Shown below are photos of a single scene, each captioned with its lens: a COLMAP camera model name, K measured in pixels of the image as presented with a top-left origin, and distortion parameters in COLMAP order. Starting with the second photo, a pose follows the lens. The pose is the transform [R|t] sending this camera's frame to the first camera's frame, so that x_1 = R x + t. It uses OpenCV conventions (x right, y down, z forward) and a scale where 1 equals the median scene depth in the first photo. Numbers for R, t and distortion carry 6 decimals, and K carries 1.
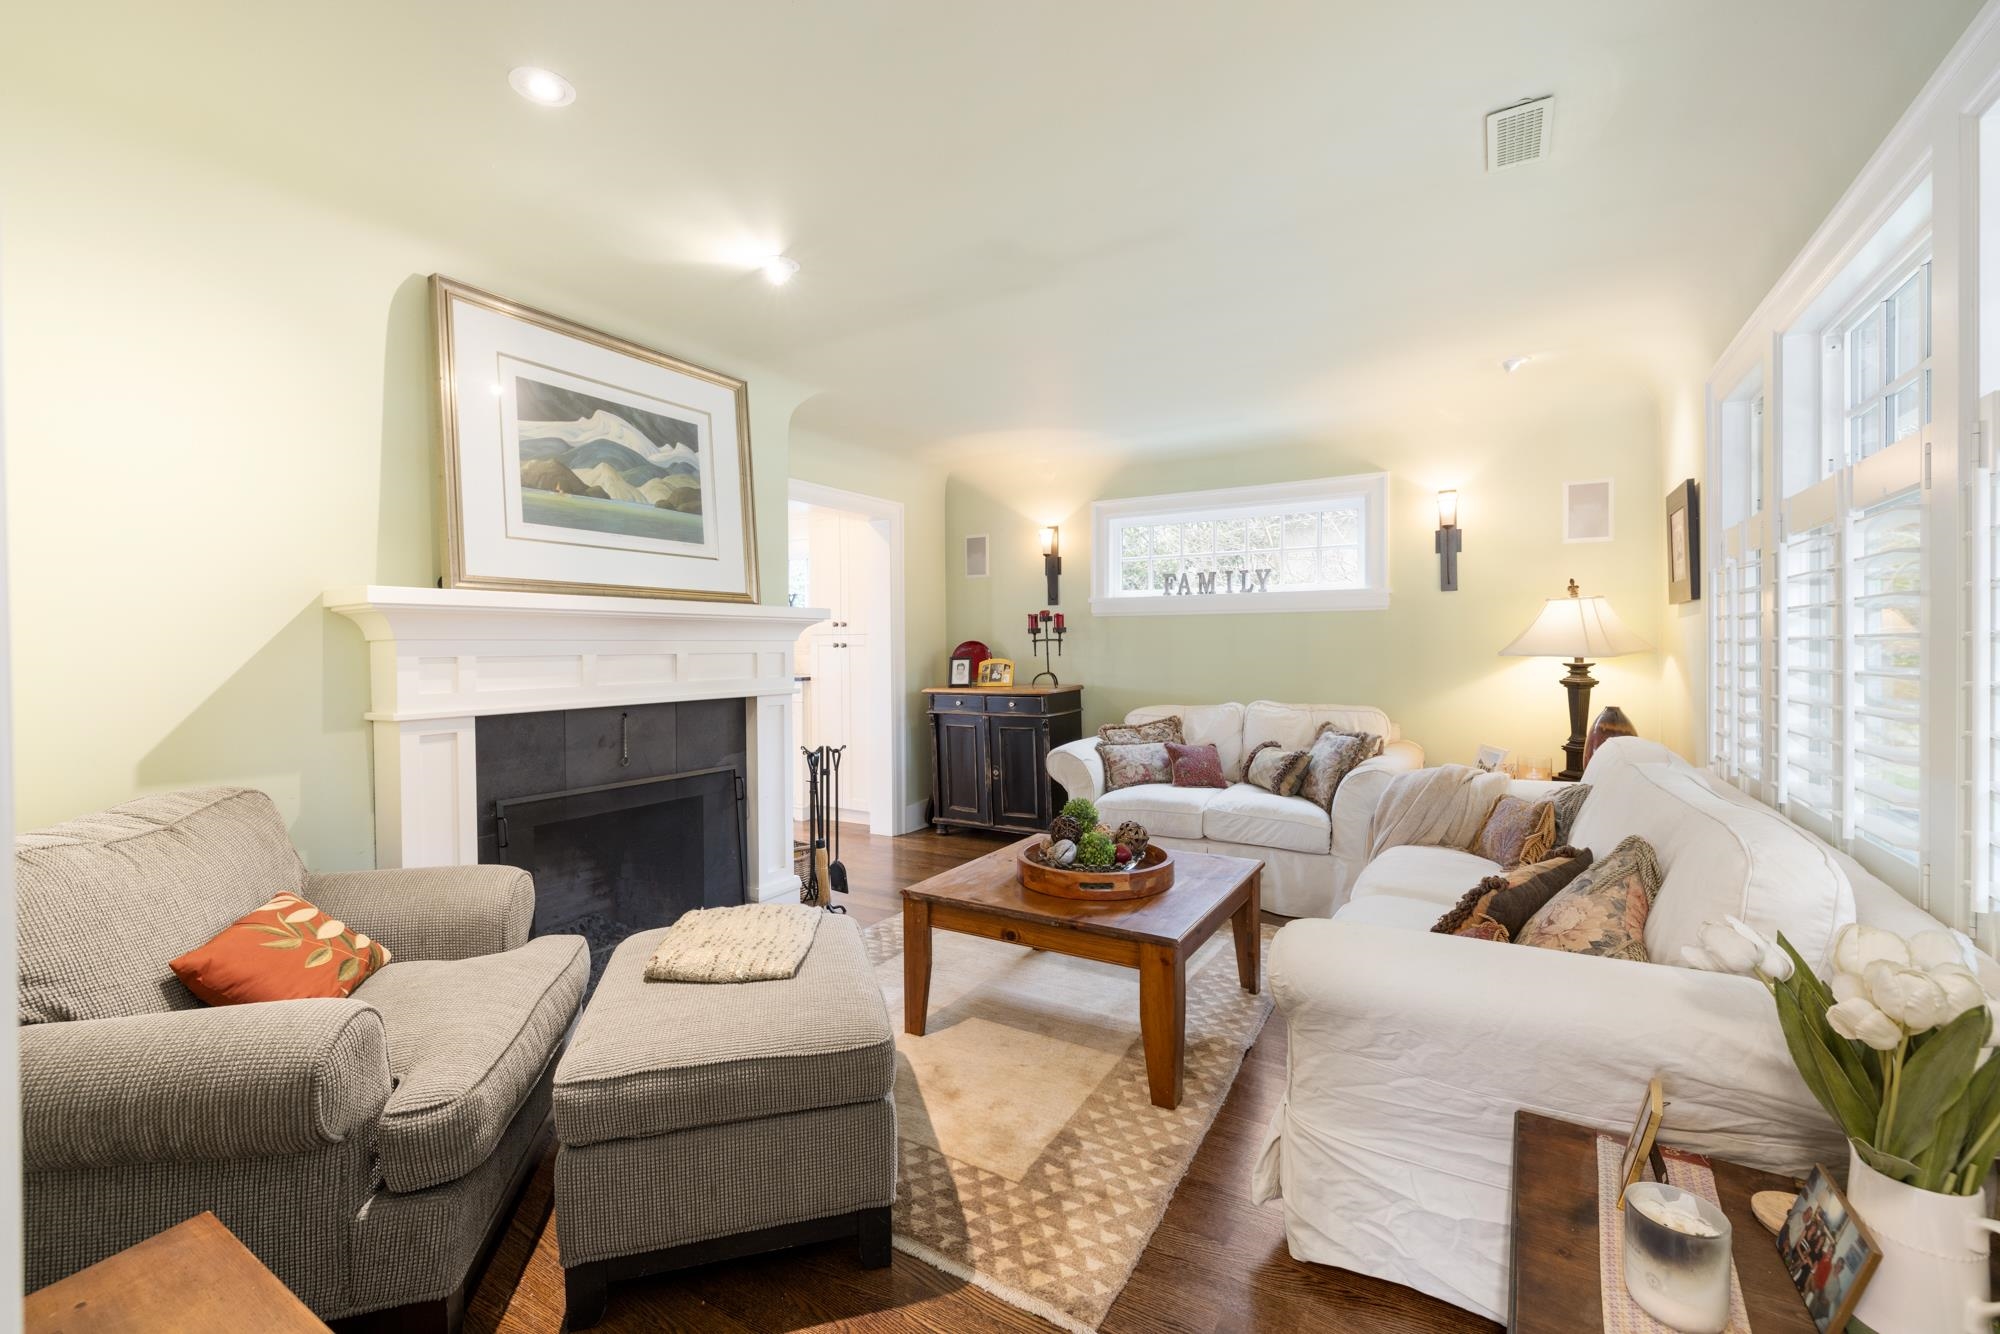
lens RADIAL K [[839.2, 0, 995.0], [0, 839.2, 665.1], [0, 0, 1]] dist [0.000901, 0.000019]
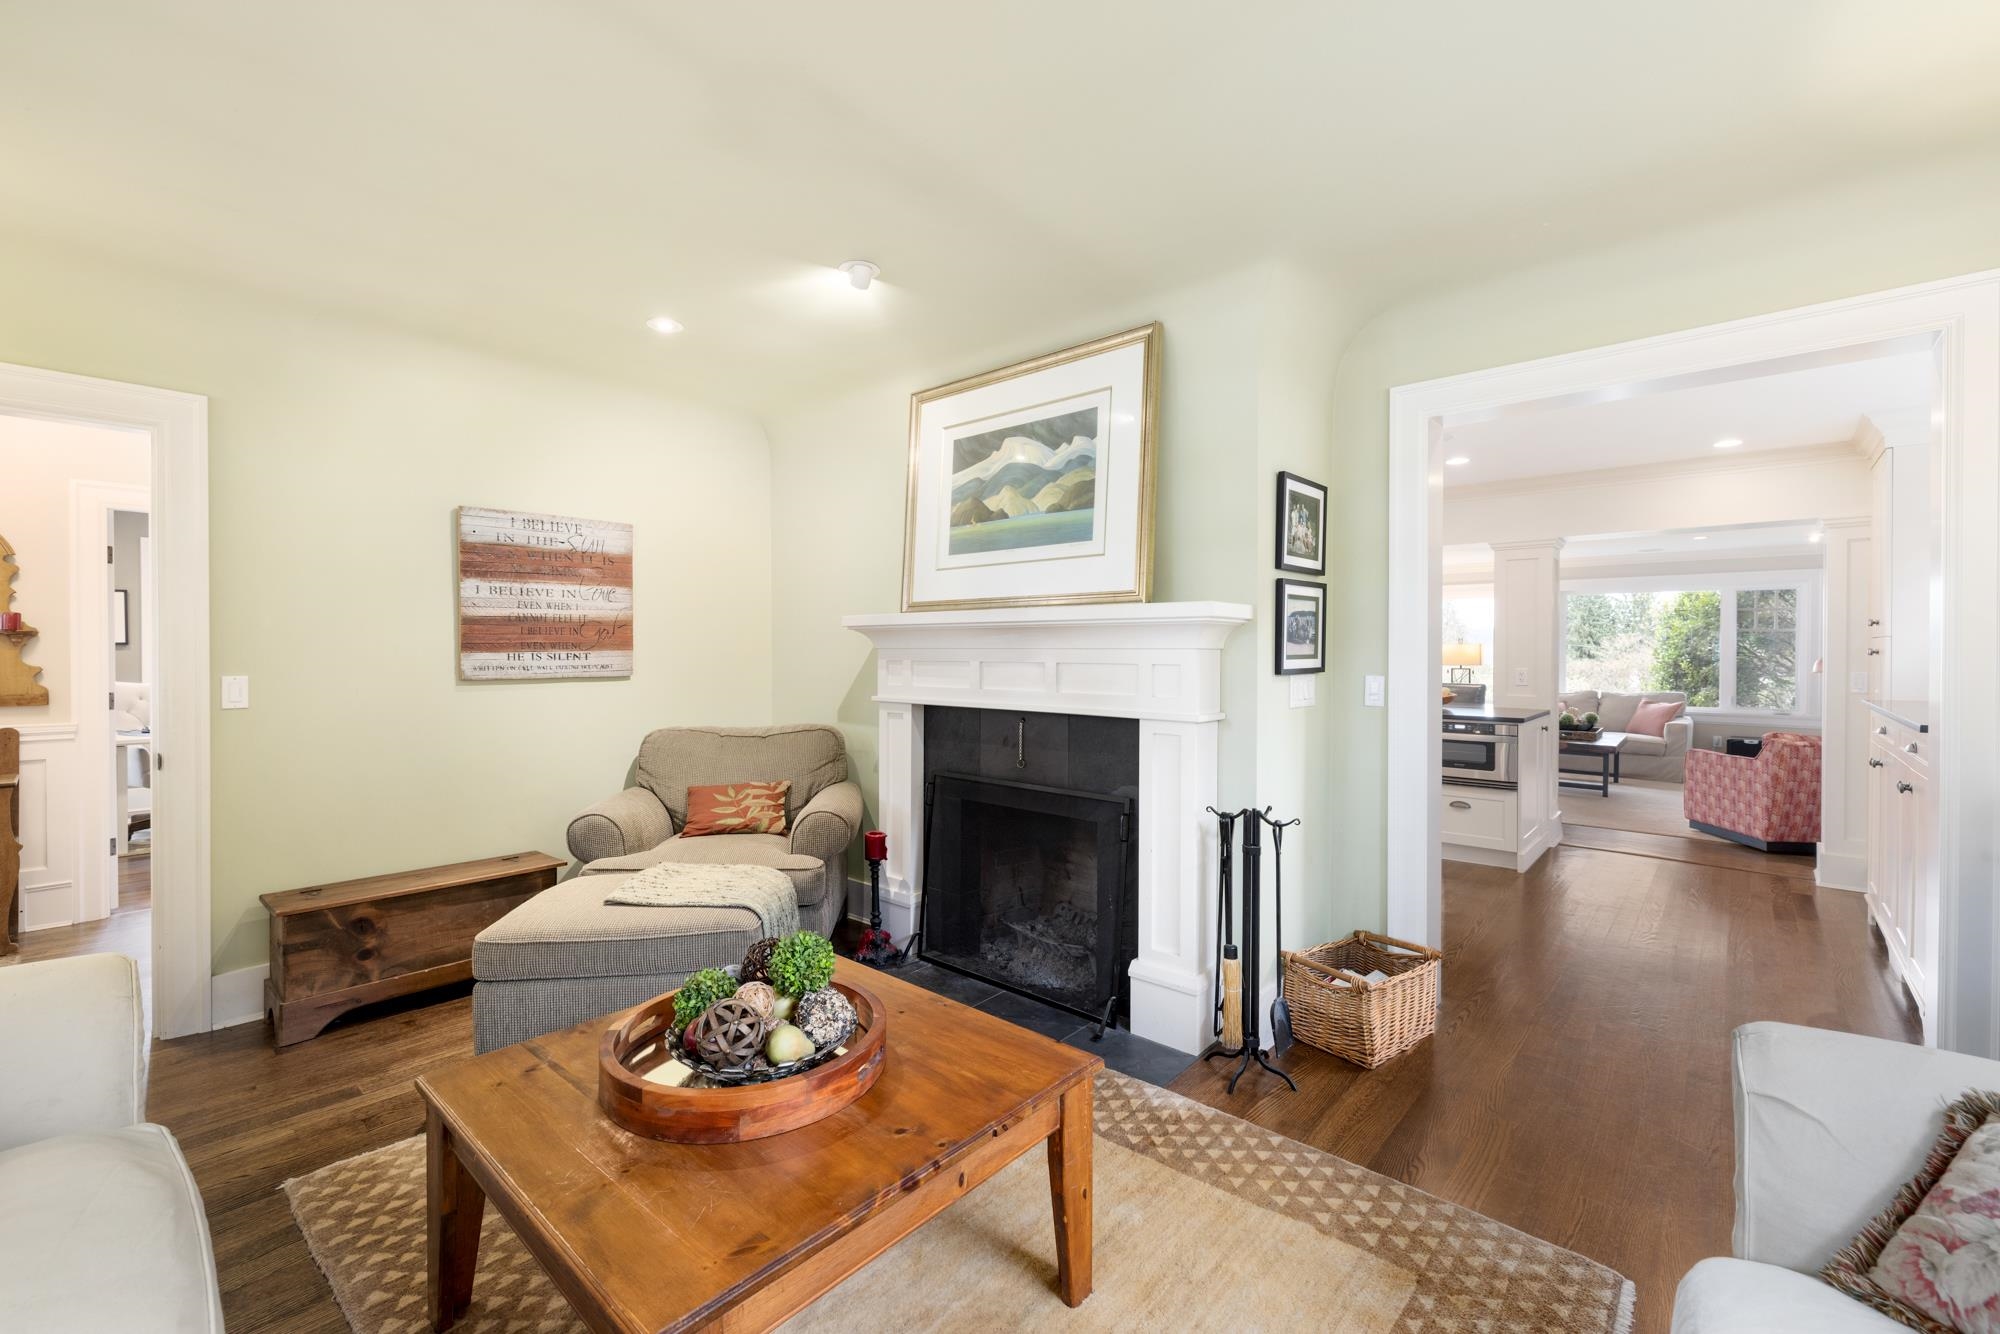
lens RADIAL K [[839.2, 0, 993.1], [0, 839.2, 657.2], [0, 0, 1]] dist [0.000901, 0.000019]
pose [[-0.163010, 0.020379, -0.986414, 0.589236], [-0.015219, 0.999616, 0.023167, -0.041325], [0.986507, 0.018789, -0.162637, 1.111230]]
